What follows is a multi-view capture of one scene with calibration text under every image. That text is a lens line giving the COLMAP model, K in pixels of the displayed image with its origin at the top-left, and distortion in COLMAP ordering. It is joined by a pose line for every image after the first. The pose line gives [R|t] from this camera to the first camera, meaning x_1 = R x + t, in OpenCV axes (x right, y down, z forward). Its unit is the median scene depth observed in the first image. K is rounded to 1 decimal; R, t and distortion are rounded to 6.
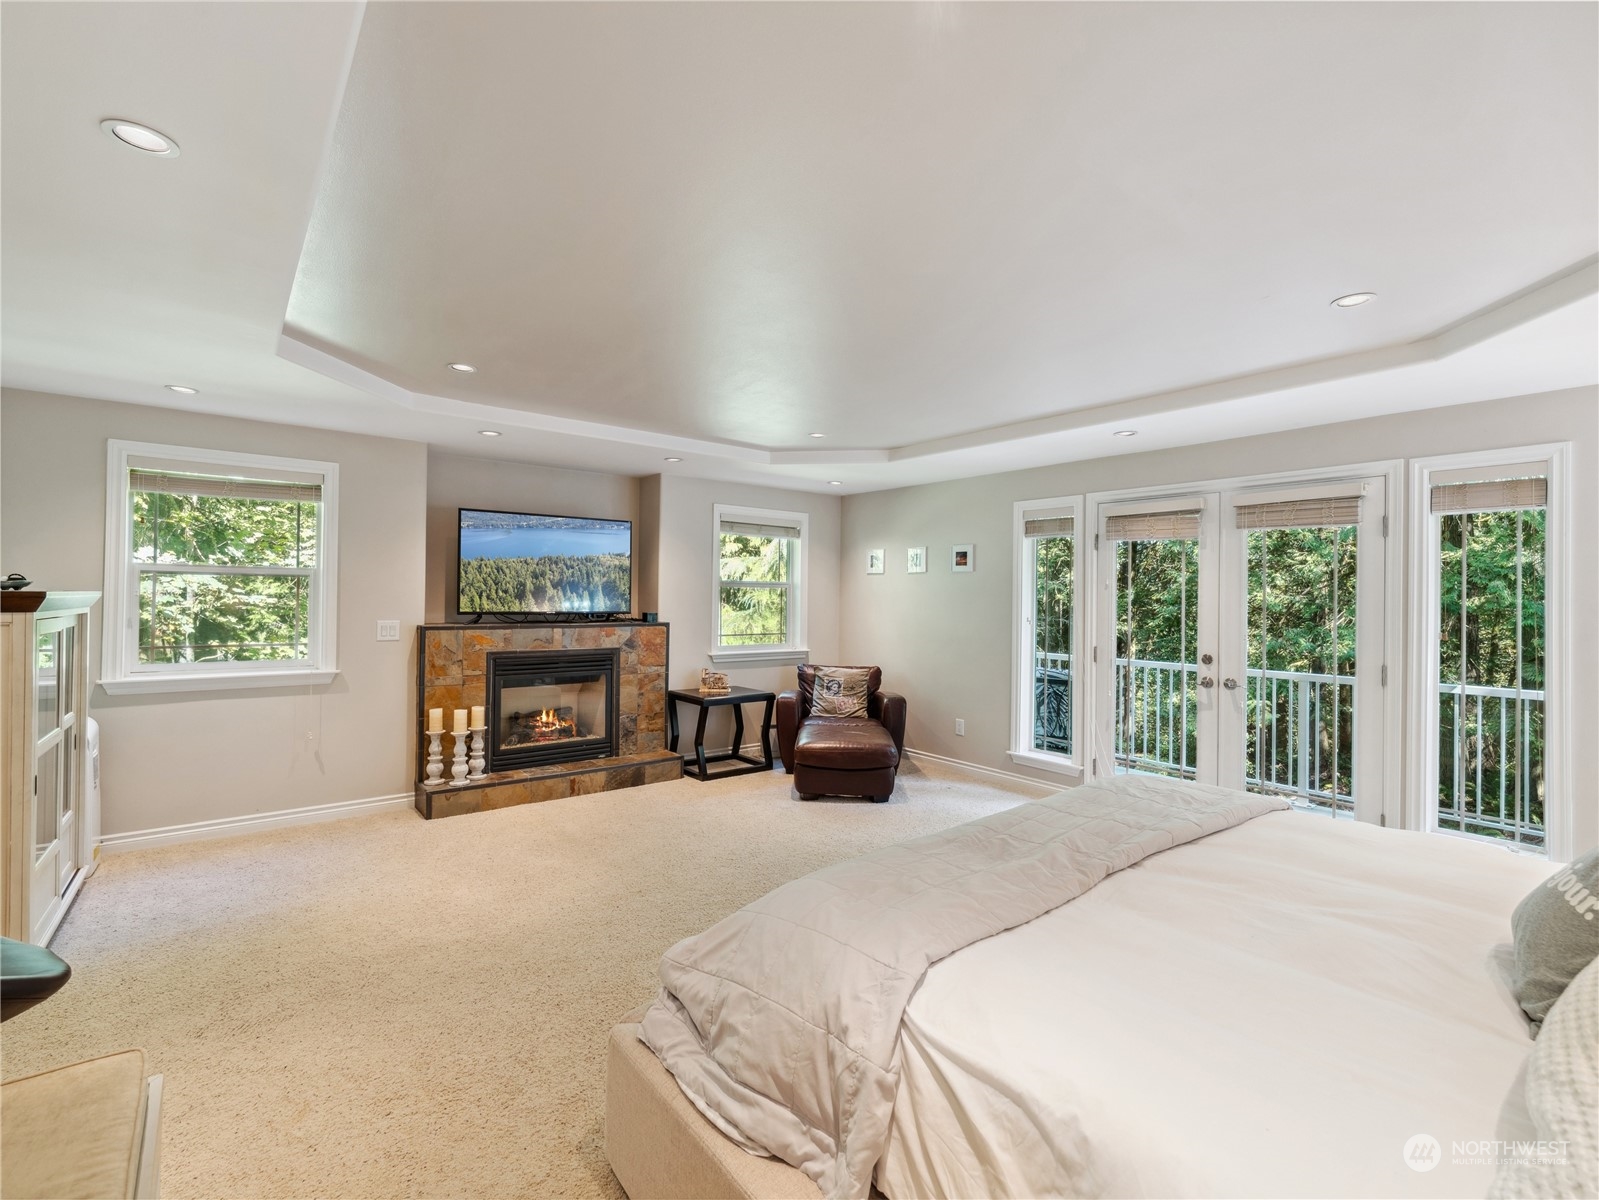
lens RADIAL K [[729.0, 0, 804.3], [0, 729.0, 596.0], [0, 0, 1]] dist [0.002761, -0.002813]
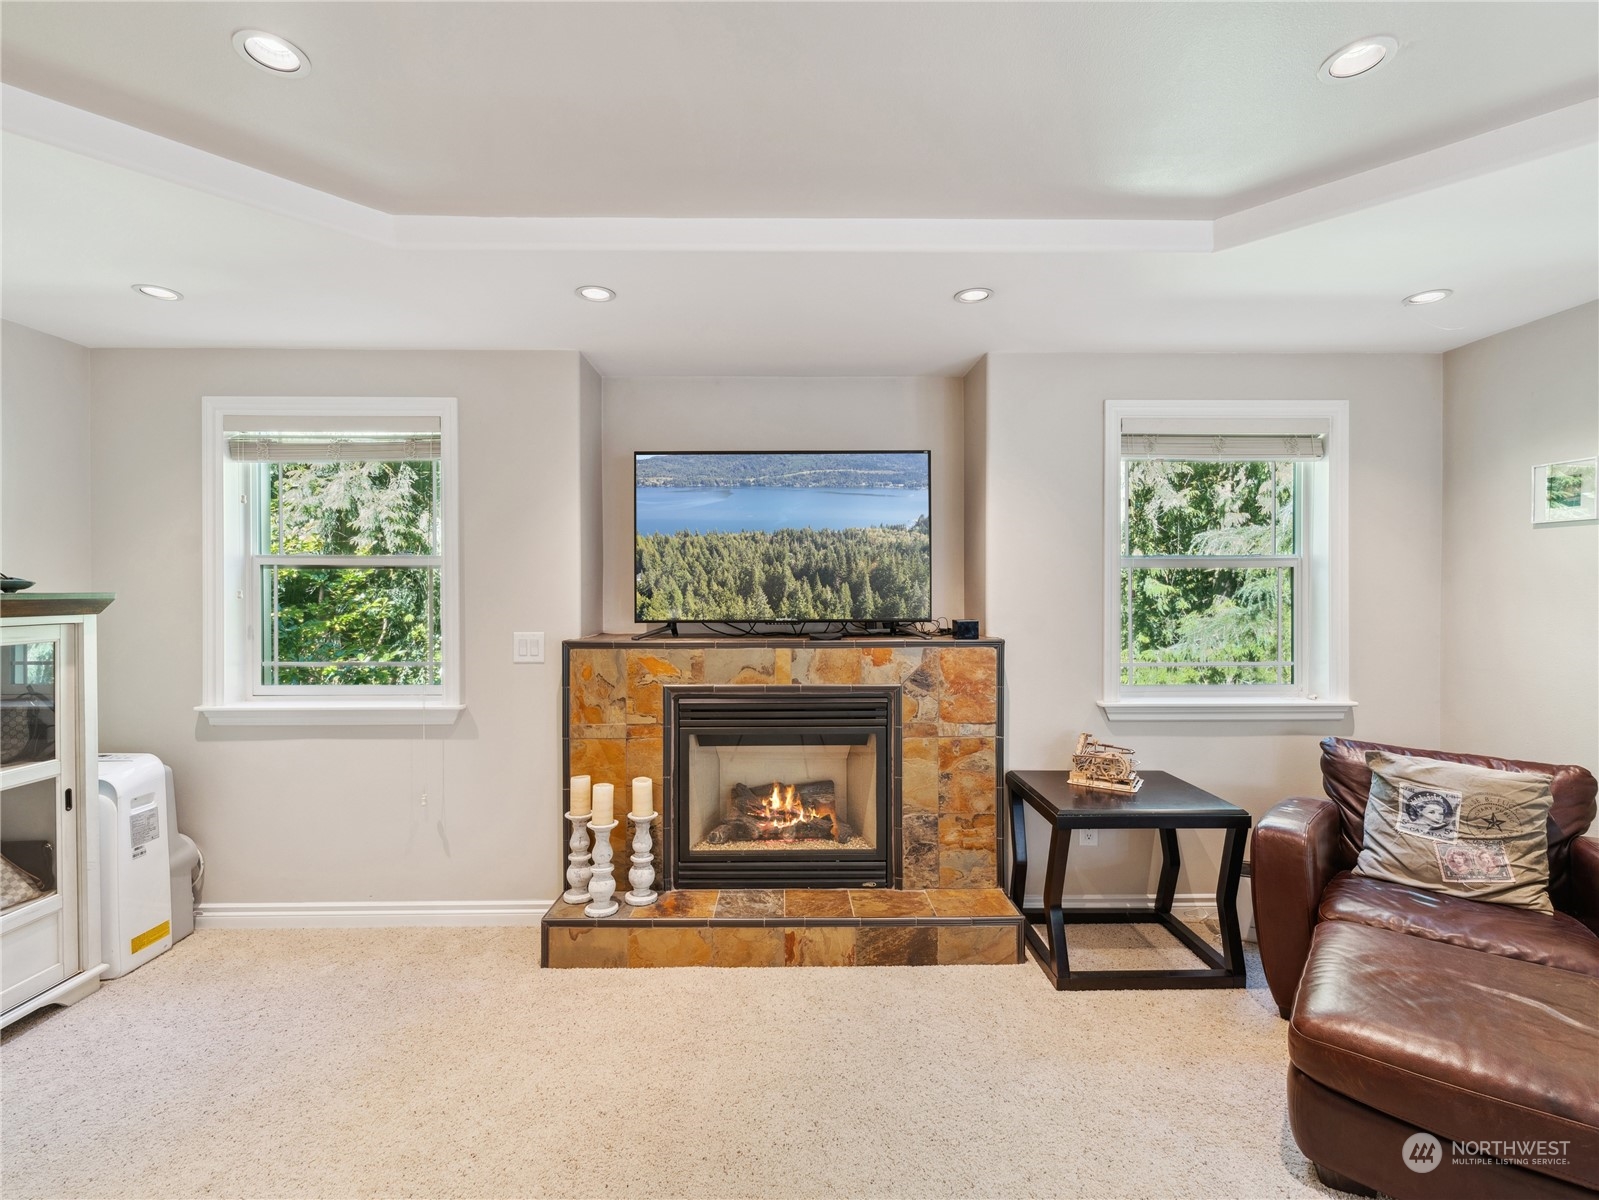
lens RADIAL K [[729.0, 0, 796.7], [0, 729.0, 593.2], [0, 0, 1]] dist [0.002761, -0.002813]
pose [[0.788328, -0.009993, -0.615174, 0.015903], [0.013380, 0.999910, 0.000904, 0.001323], [0.615109, -0.008944, 0.788391, 0.537344]]
